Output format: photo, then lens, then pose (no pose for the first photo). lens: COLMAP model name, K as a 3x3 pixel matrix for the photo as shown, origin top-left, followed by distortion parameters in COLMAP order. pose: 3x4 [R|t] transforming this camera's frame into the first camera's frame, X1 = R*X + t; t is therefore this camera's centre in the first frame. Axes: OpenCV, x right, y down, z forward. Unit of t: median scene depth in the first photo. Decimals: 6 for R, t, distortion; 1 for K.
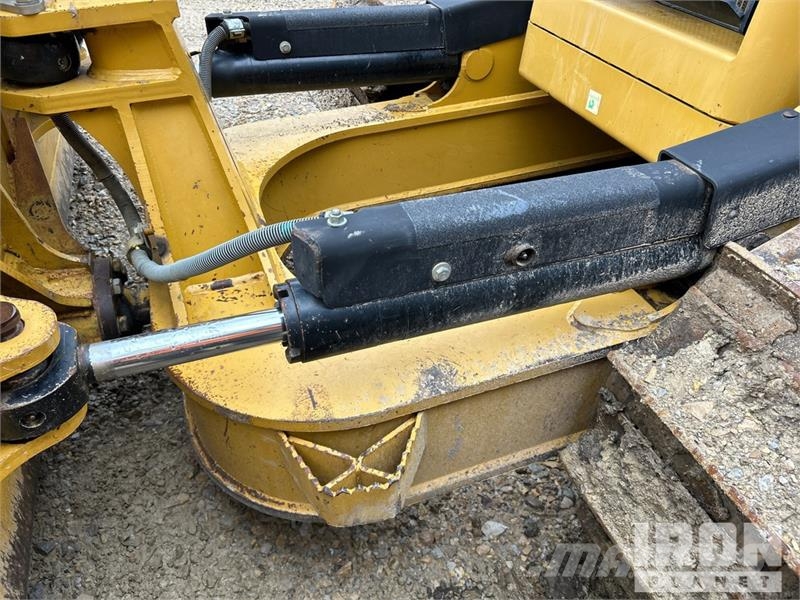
lens RADIAL K [[603.0, 0, 403.8], [0, 603.0, 296.1], [0, 0, 1]] dist [0.055527, -0.068536]
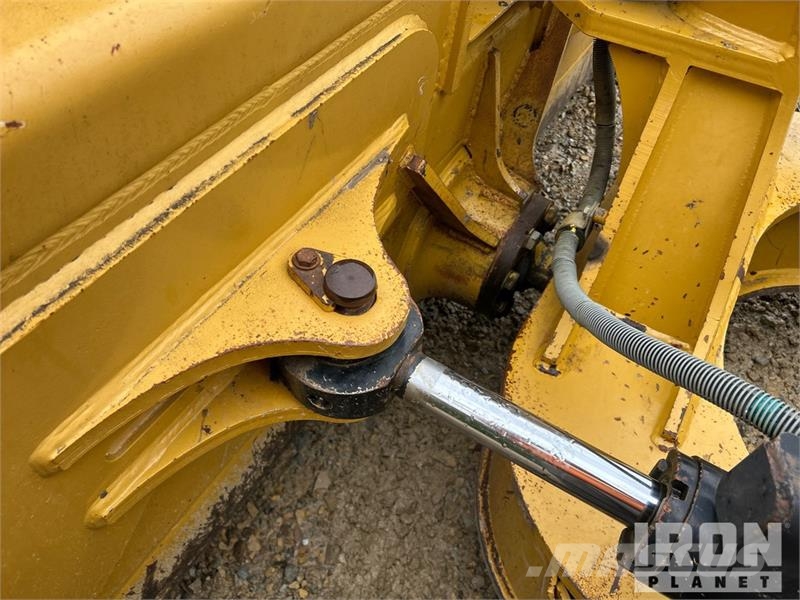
lens RADIAL K [[603.0, 0, 403.8], [0, 603.0, 296.1], [0, 0, 1]] dist [0.055527, -0.068536]
pose [[0.617654, 0.619276, -0.484769, -0.132451], [-0.527408, 0.783411, 0.328798, -0.143338], [0.583390, 0.052588, 0.810488, 0.228388]]
